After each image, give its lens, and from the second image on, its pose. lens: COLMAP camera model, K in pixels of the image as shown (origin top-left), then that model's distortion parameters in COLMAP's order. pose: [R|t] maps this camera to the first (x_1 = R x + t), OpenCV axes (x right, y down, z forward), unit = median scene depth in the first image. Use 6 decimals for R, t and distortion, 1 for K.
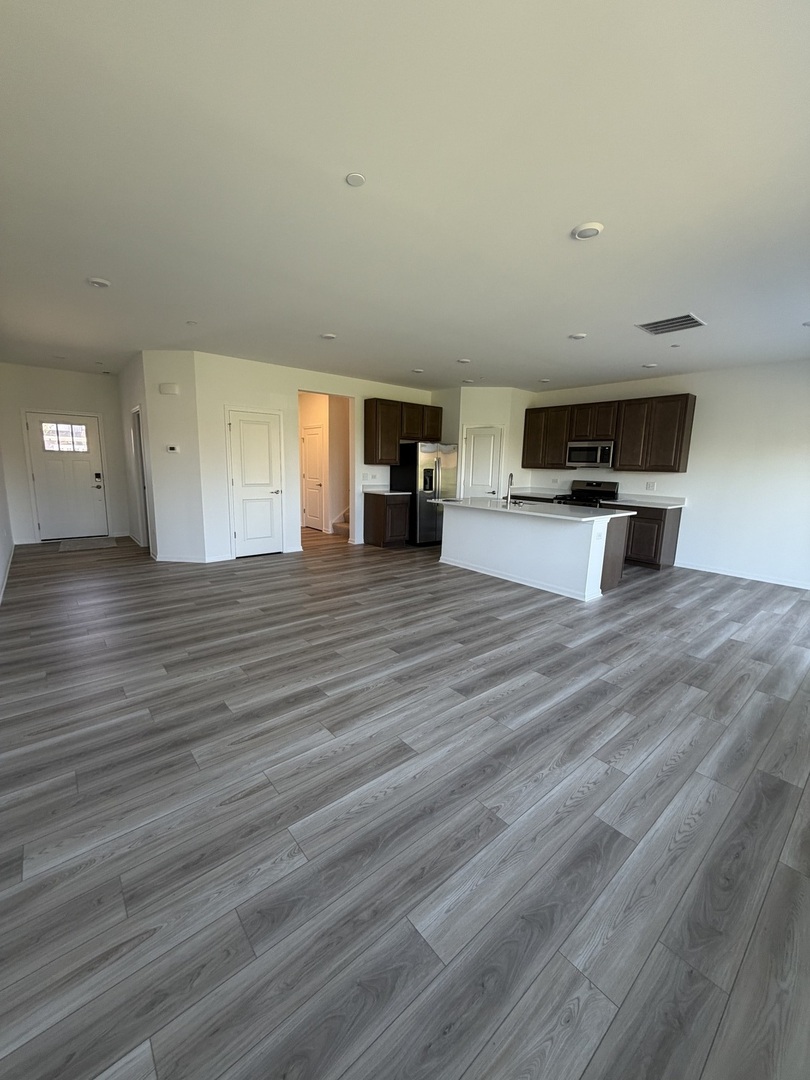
lens RADIAL K [[427.7, 0, 405.0], [0, 427.7, 540.0], [0, 0, 1]] dist [0.000684, -0.000057]
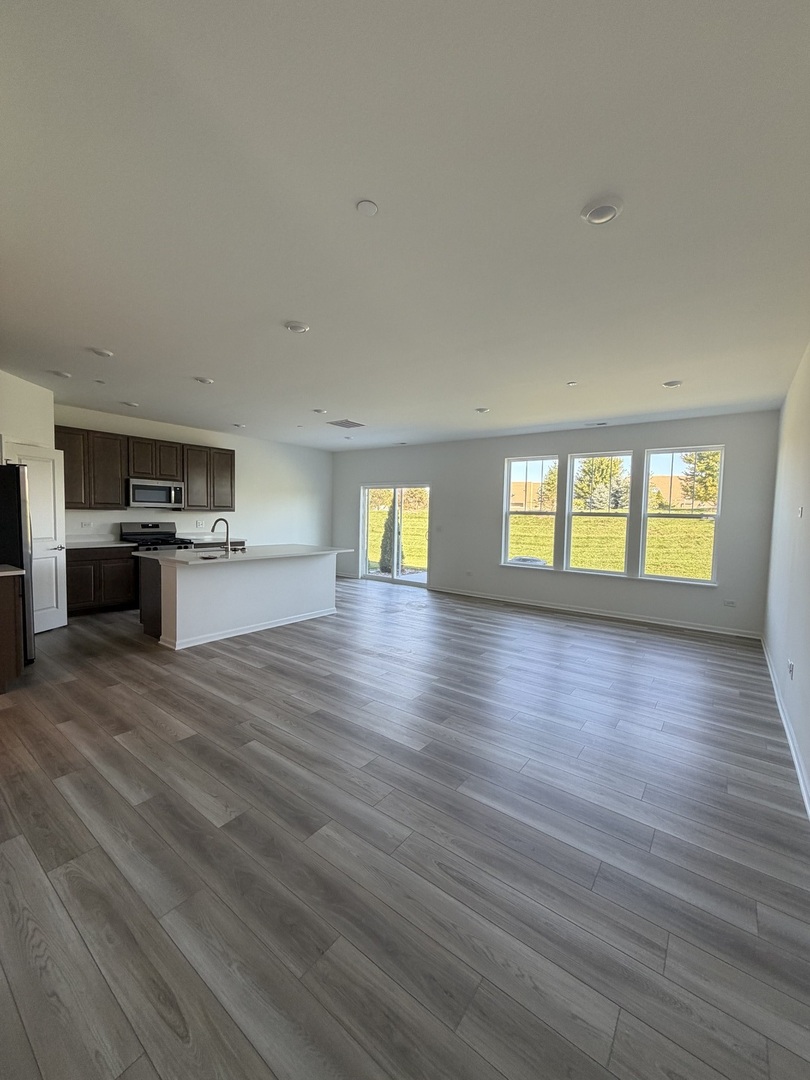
lens RADIAL K [[427.7, 0, 405.0], [0, 427.7, 540.0], [0, 0, 1]] dist [0.000684, -0.000057]
pose [[-0.220217, -0.095011, 0.970813, -0.669789], [0.145024, 0.980995, 0.128904, -0.162323], [-0.964610, 0.169178, -0.202253, 0.775397]]
